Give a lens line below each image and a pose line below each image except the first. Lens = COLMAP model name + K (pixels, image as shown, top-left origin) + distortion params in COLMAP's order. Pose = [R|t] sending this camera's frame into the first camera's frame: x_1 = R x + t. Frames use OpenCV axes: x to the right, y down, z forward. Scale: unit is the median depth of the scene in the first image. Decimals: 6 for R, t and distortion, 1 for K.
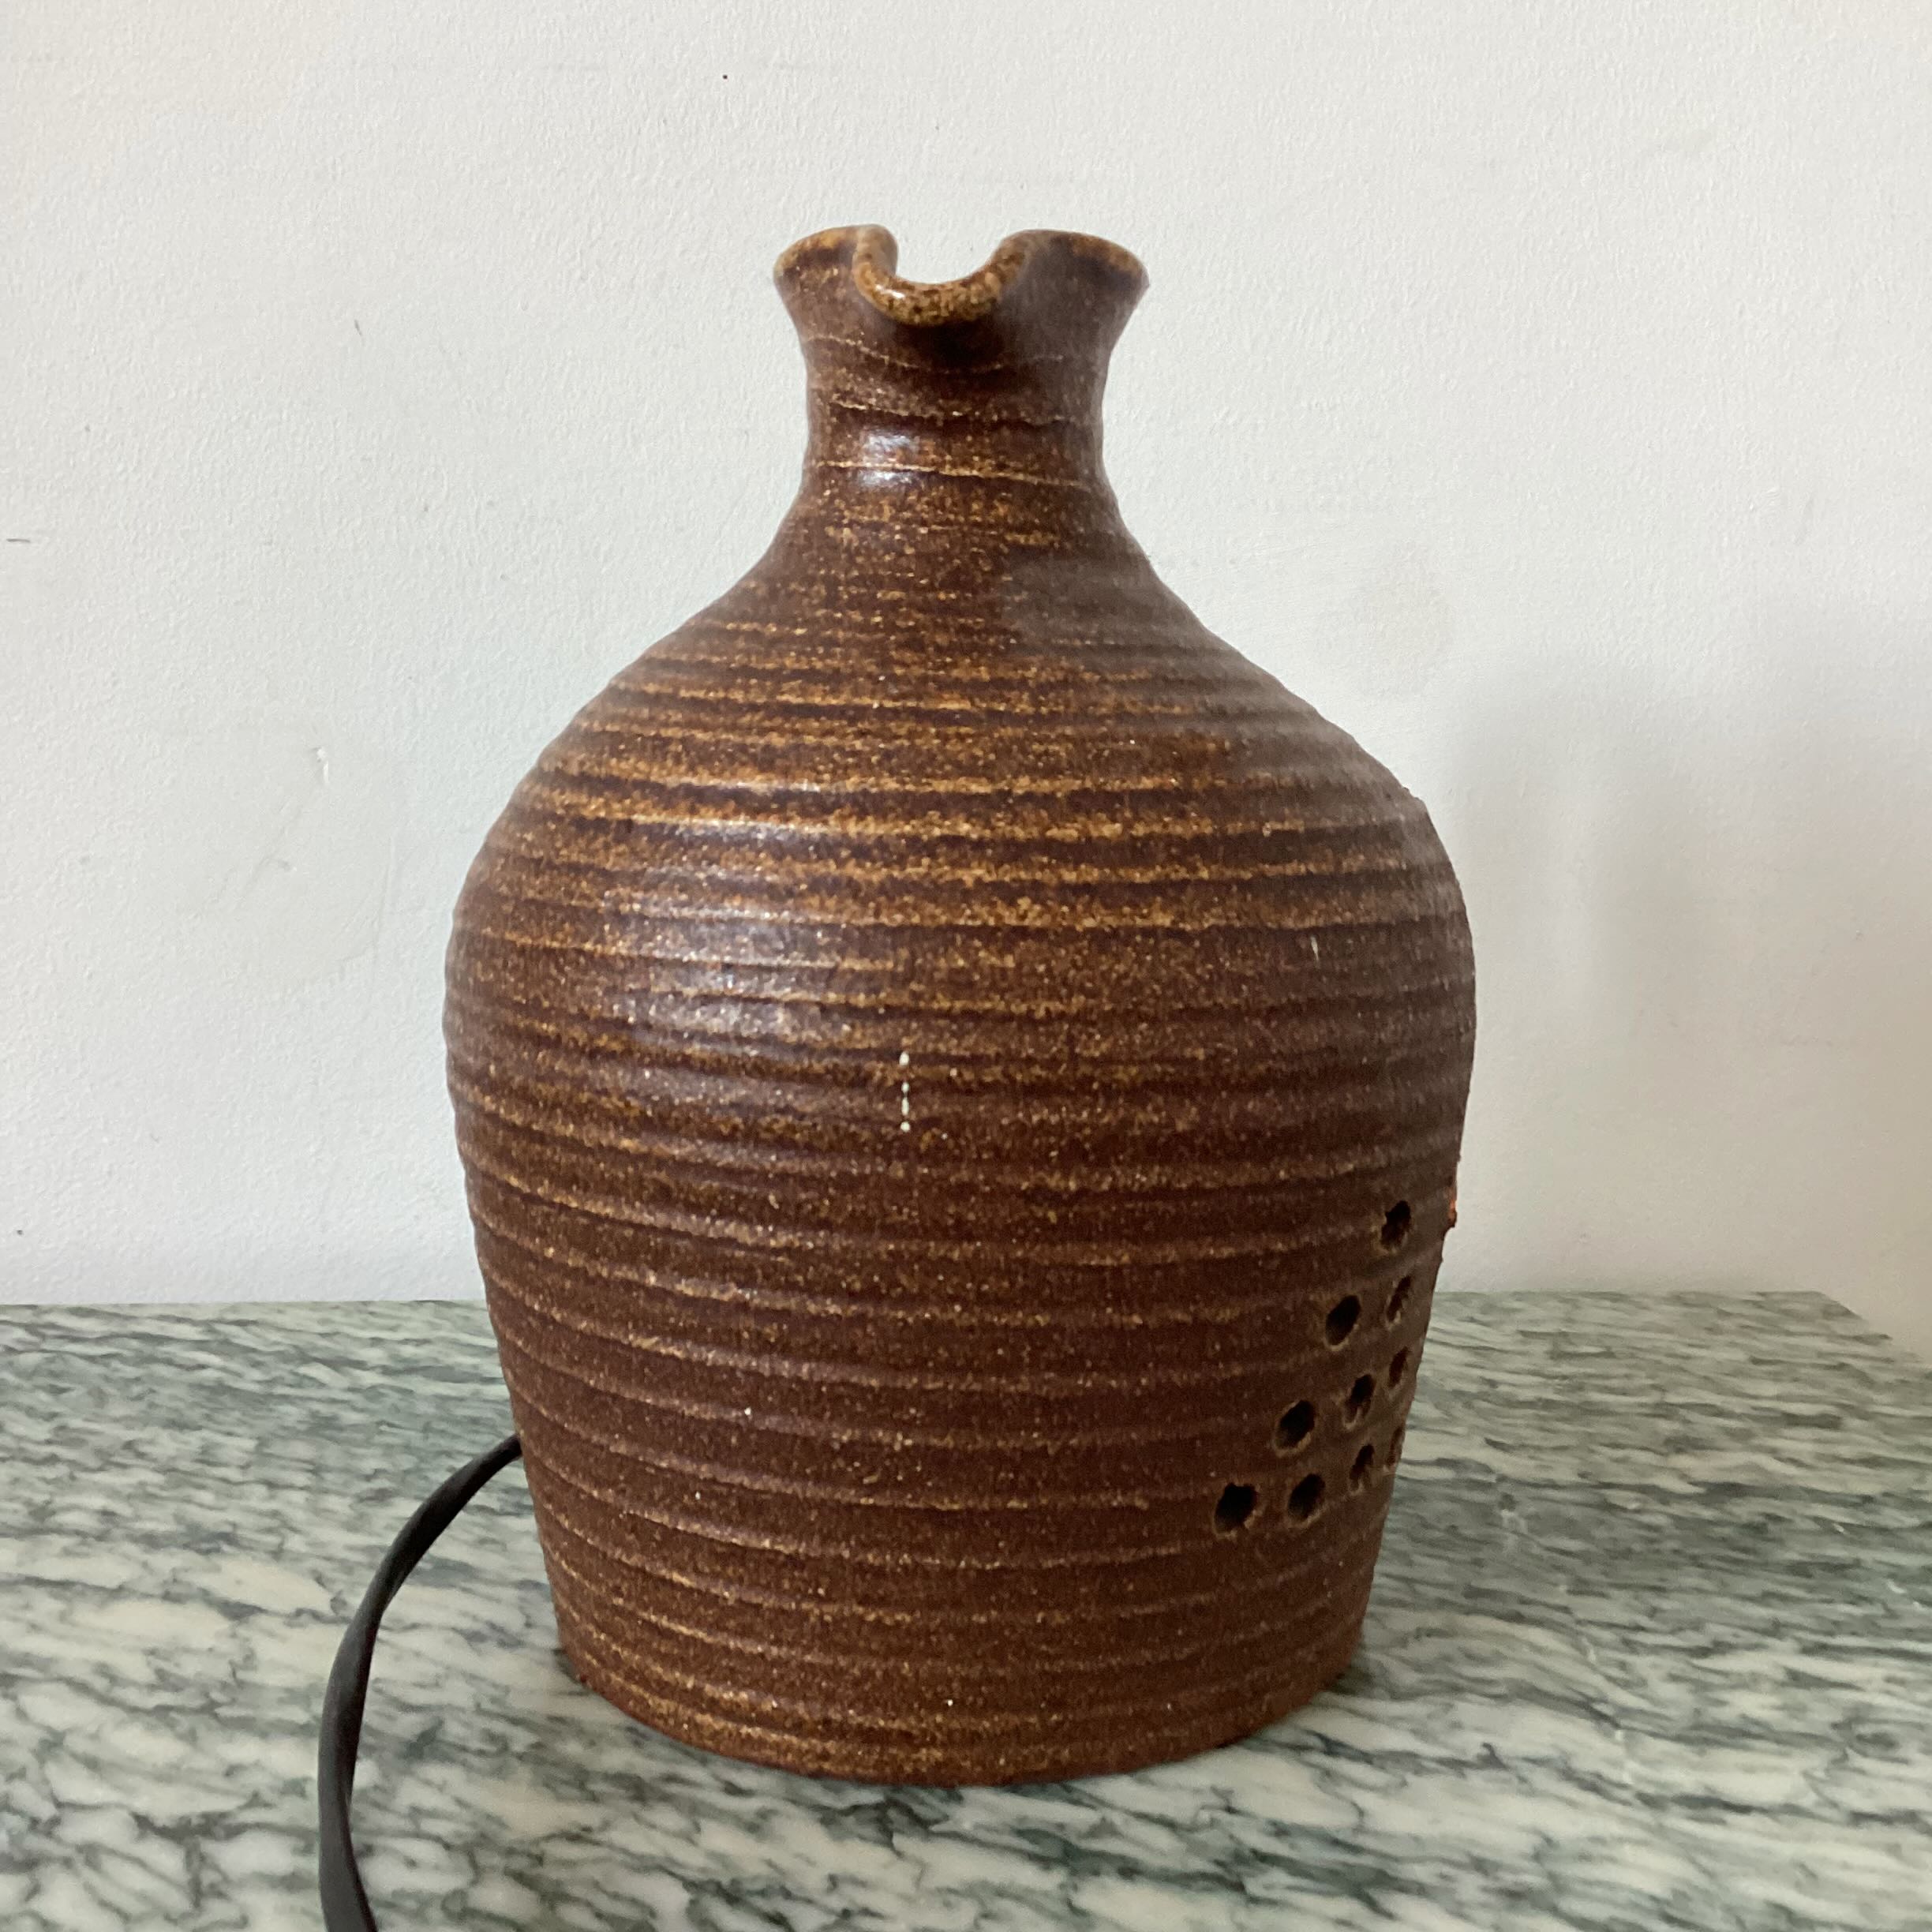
lens RADIAL K [[2354.5, 0, 965.8], [0, 2354.5, 933.6], [0, 0, 1]] dist [0.107516, -0.267323]
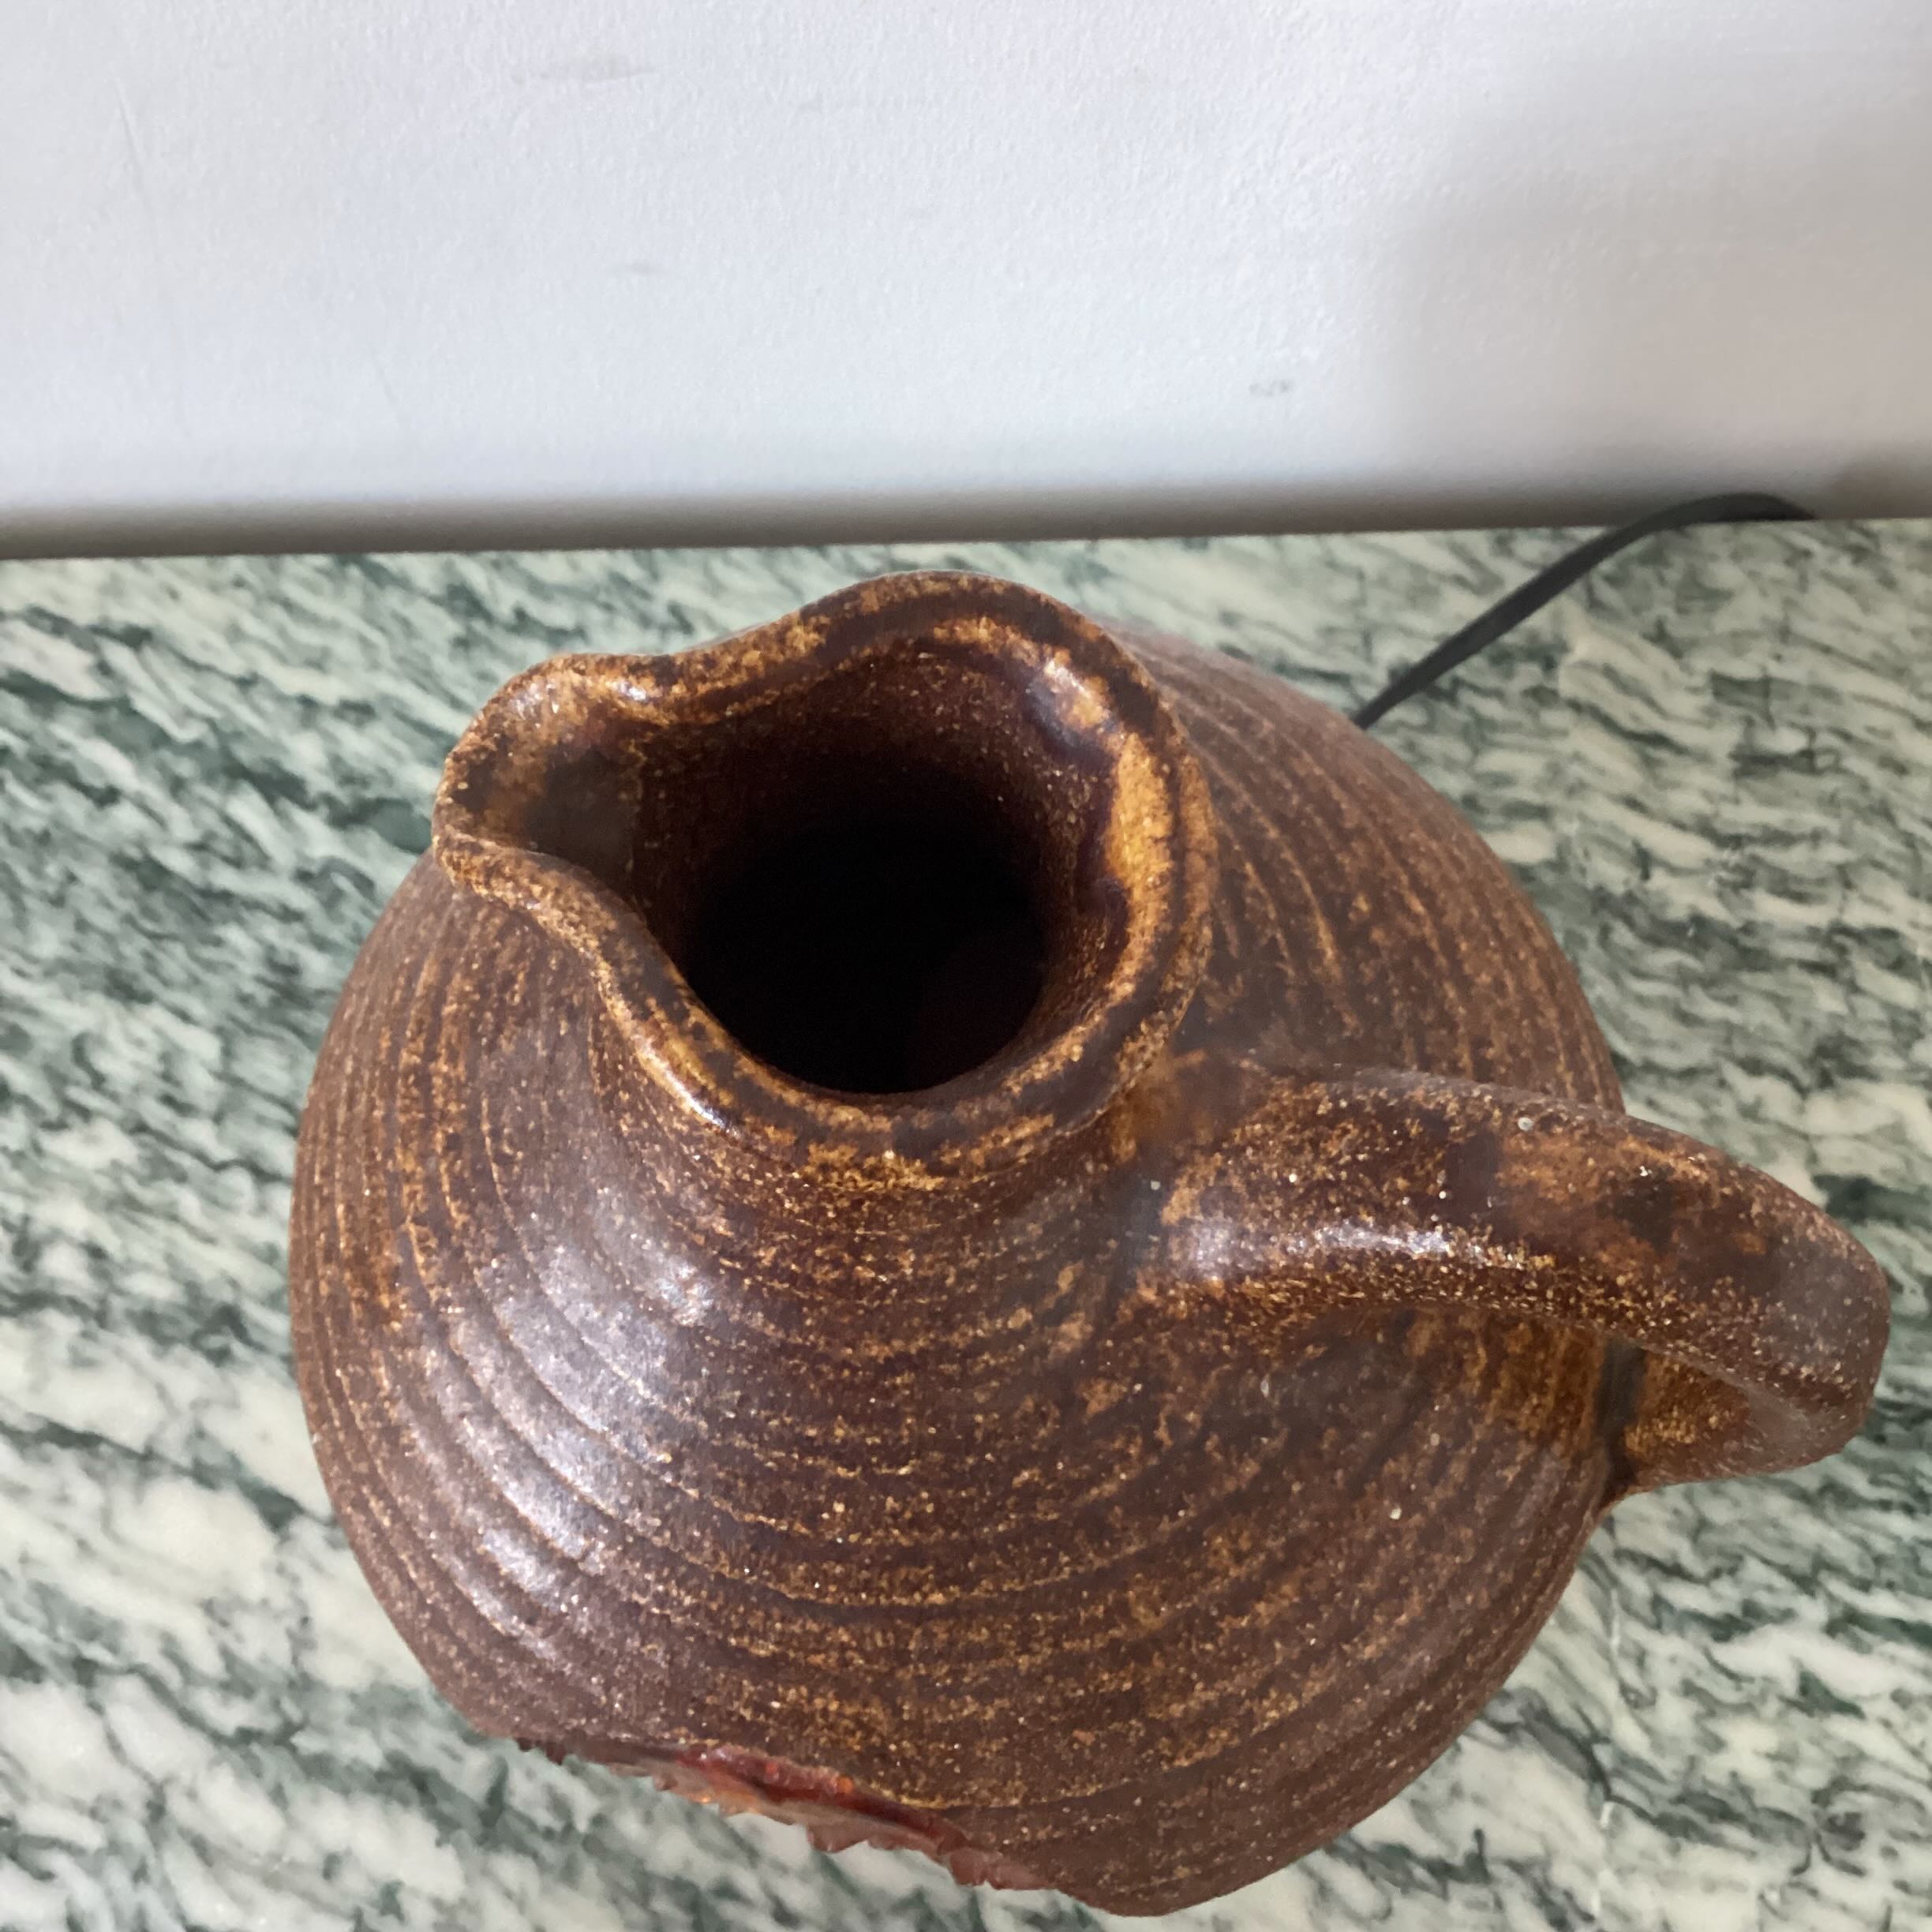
lens RADIAL K [[2386.7, 0, 966.0], [0, 2386.7, 966.0], [0, 0, 1]] dist [0.120009, -0.342368]
pose [[0.999373, 0.023116, -0.026807, 0.007040], [0.012872, 0.468134, 0.883564, -0.707261], [0.032974, -0.883355, 0.467543, 0.726462]]
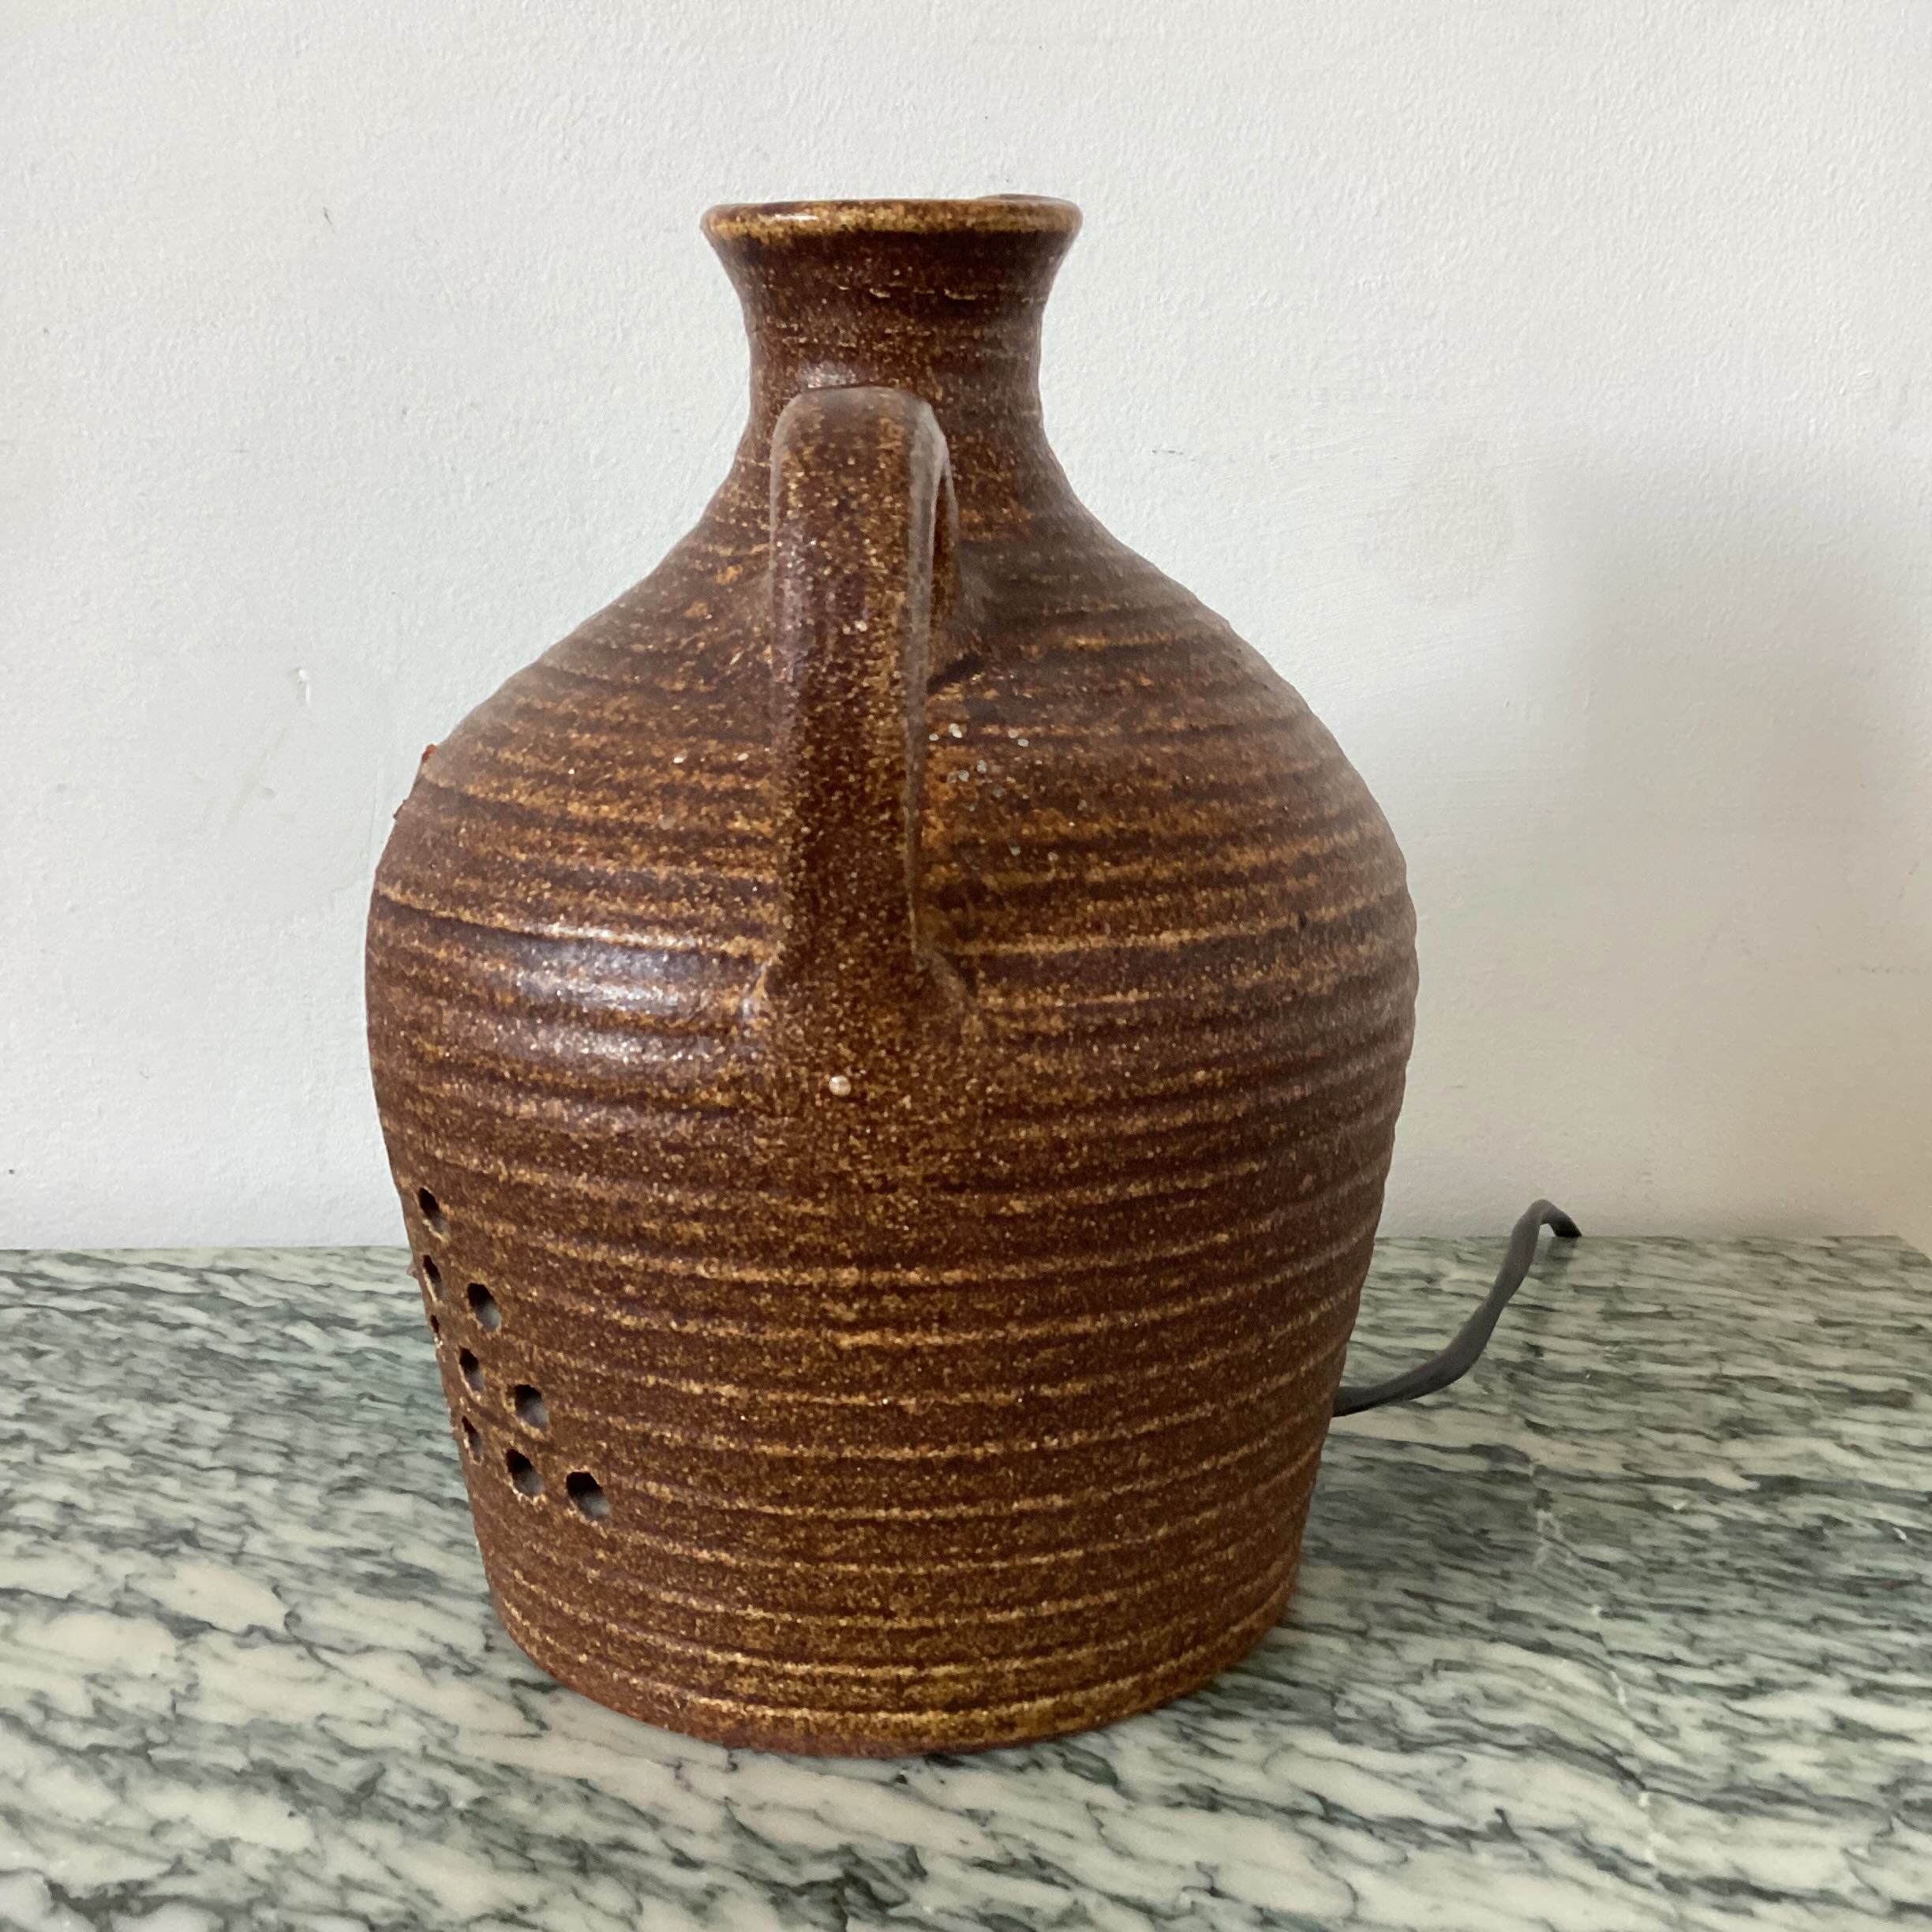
lens RADIAL K [[2362.6, 0, 963.3], [0, 2362.6, 933.4], [0, 0, 1]] dist [0.107102, -0.268225]
pose [[0.999138, -0.002796, -0.041421, 0.043986], [0.005898, 0.997168, 0.074970, -0.061268], [0.041094, -0.075150, 0.996325, 0.080680]]
